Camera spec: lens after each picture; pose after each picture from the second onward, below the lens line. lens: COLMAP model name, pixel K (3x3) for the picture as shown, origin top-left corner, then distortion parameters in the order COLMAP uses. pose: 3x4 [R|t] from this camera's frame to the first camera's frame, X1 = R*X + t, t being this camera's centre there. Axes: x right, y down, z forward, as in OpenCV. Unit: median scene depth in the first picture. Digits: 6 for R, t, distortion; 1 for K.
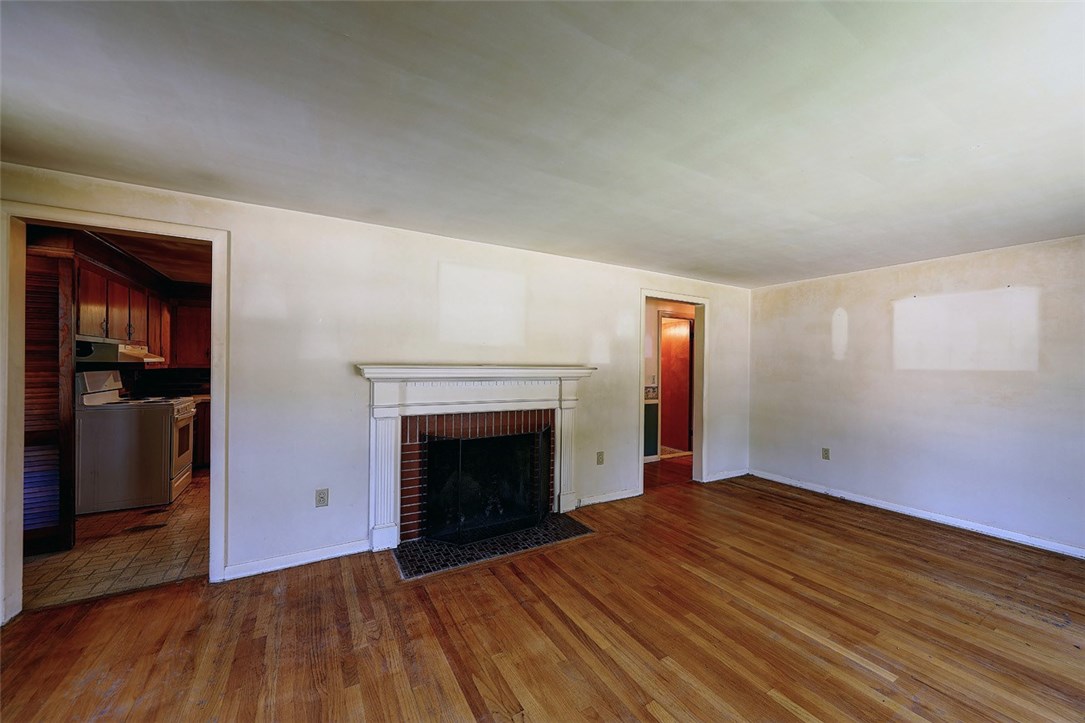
lens RADIAL K [[412.9, 0, 549.4], [0, 412.9, 361.7], [0, 0, 1]] dist [-0.001607, 0.000015]
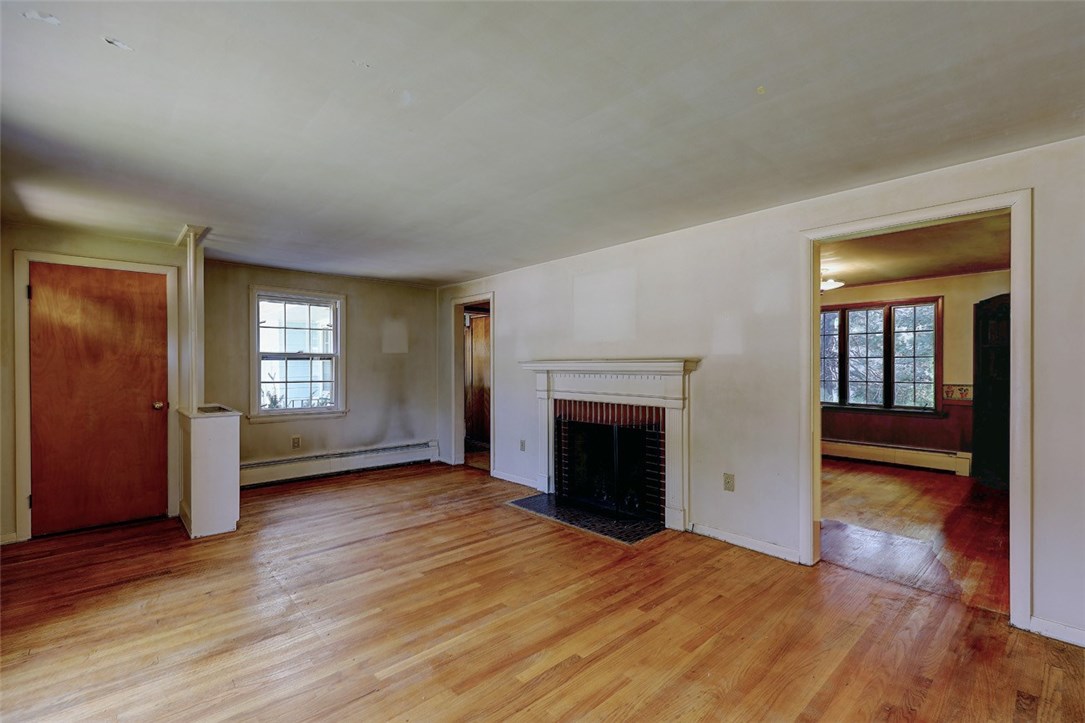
lens RADIAL K [[475.7, 0, 560.9], [0, 475.7, 366.7], [0, 0, 1]] dist [0.001160, 0.000167]
pose [[0.221080, -0.011517, -0.975188, 1.084876], [0.008842, 0.999913, -0.009805, 0.039921], [0.975216, -0.006455, 0.221162, 0.634754]]
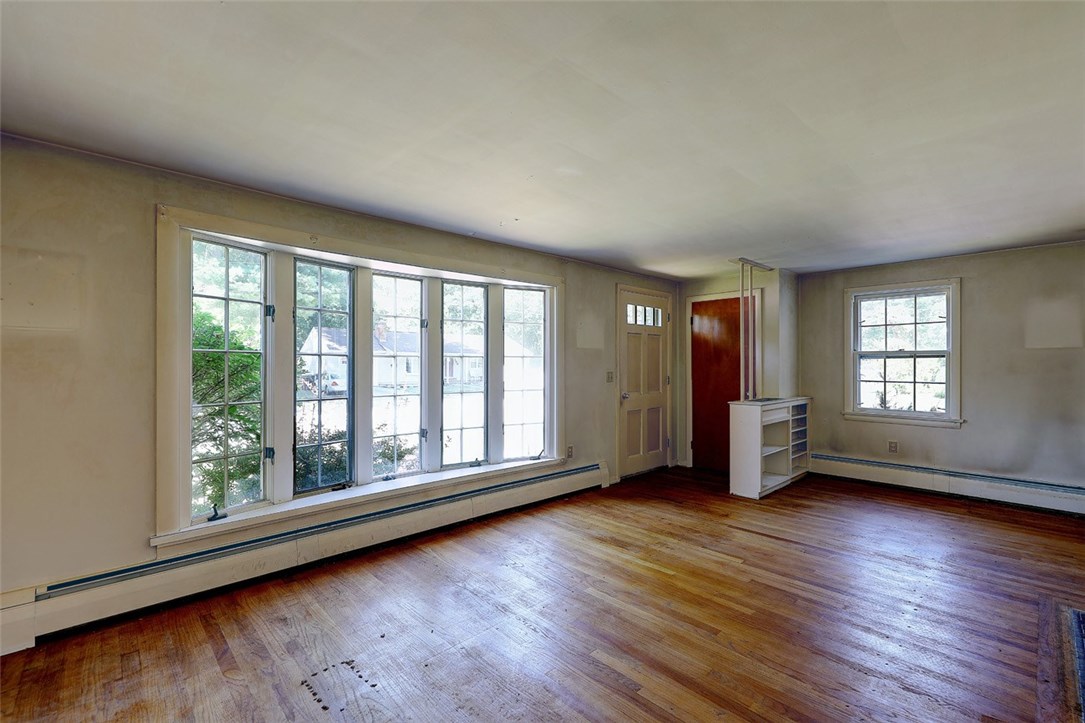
lens RADIAL K [[475.7, 0, 560.9], [0, 475.7, 366.7], [0, 0, 1]] dist [0.001160, 0.000167]
pose [[-0.969553, -0.012945, -0.244538, 0.703555], [-0.012444, 0.999916, -0.003597, 0.037372], [0.244564, -0.000445, -0.969633, 1.322916]]
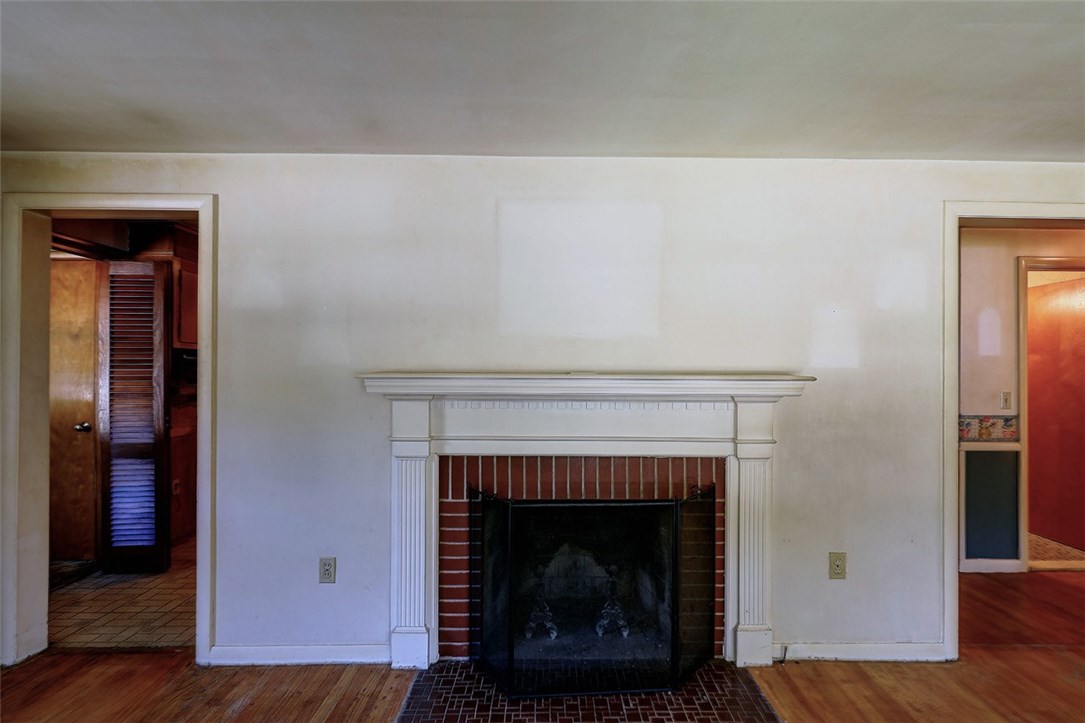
lens RADIAL K [[515.4, 0, 548.5], [0, 515.4, 366.5], [0, 0, 1]] dist [0.013867, -0.006333]
pose [[0.868077, -0.009237, -0.496344, 0.162082], [0.008254, 0.999957, -0.004173, 0.002322], [0.496362, -0.000474, 0.868116, 0.378590]]
